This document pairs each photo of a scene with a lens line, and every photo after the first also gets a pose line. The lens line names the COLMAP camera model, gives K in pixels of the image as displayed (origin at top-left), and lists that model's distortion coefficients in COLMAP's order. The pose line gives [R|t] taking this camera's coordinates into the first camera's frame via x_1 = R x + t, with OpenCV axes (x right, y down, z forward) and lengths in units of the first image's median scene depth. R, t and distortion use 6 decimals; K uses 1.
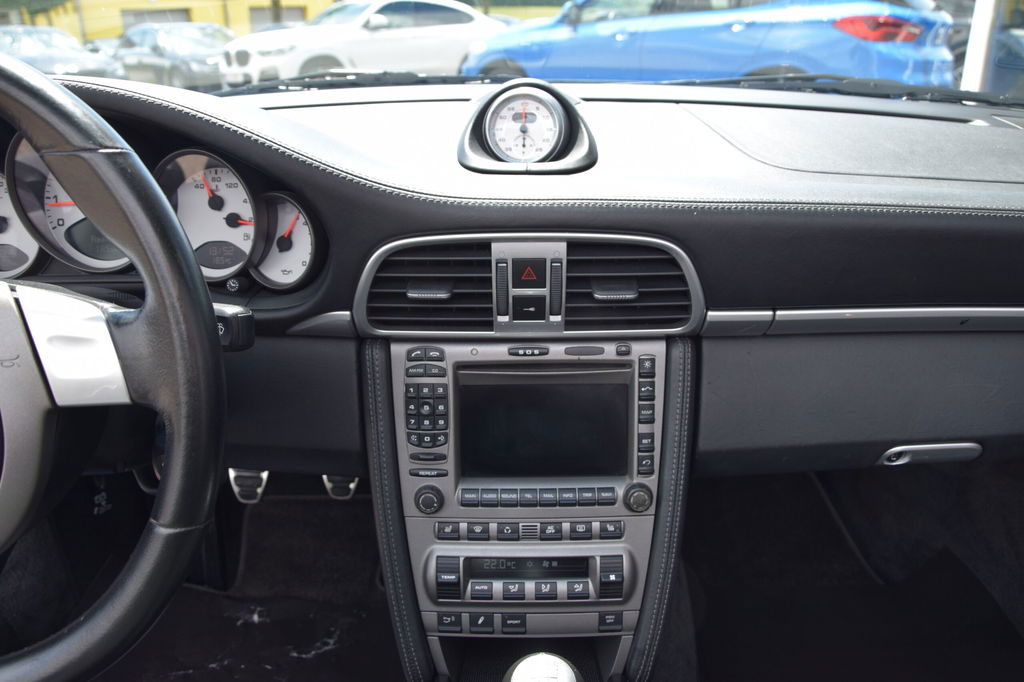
lens RADIAL K [[901.4, 0, 510.7], [0, 901.4, 362.4], [0, 0, 1]] dist [-0.204659, 0.177925]
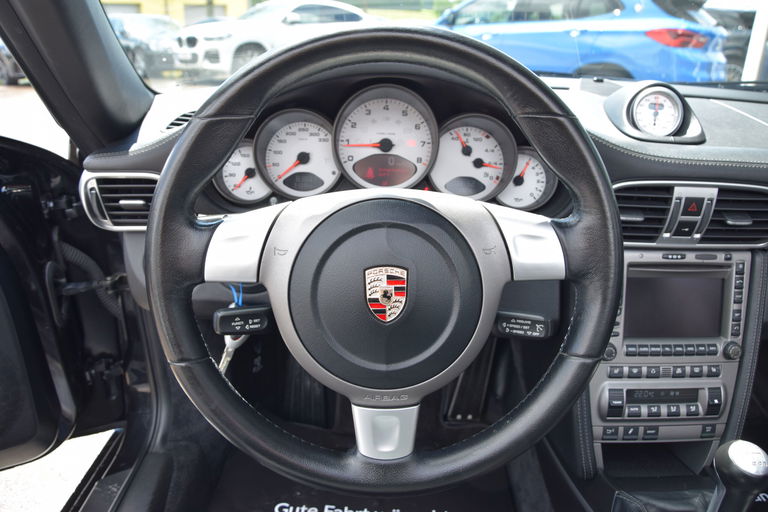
lens RADIAL K [[676.0, 0, 383.0], [0, 676.0, 272.0], [0, 0, 1]] dist [-0.204659, 0.177925]
pose [[0.998678, 0.018986, 0.047768, -0.528376], [-0.018731, 0.999808, -0.005784, 0.030297], [-0.047869, 0.004881, 0.998842, -0.111589]]
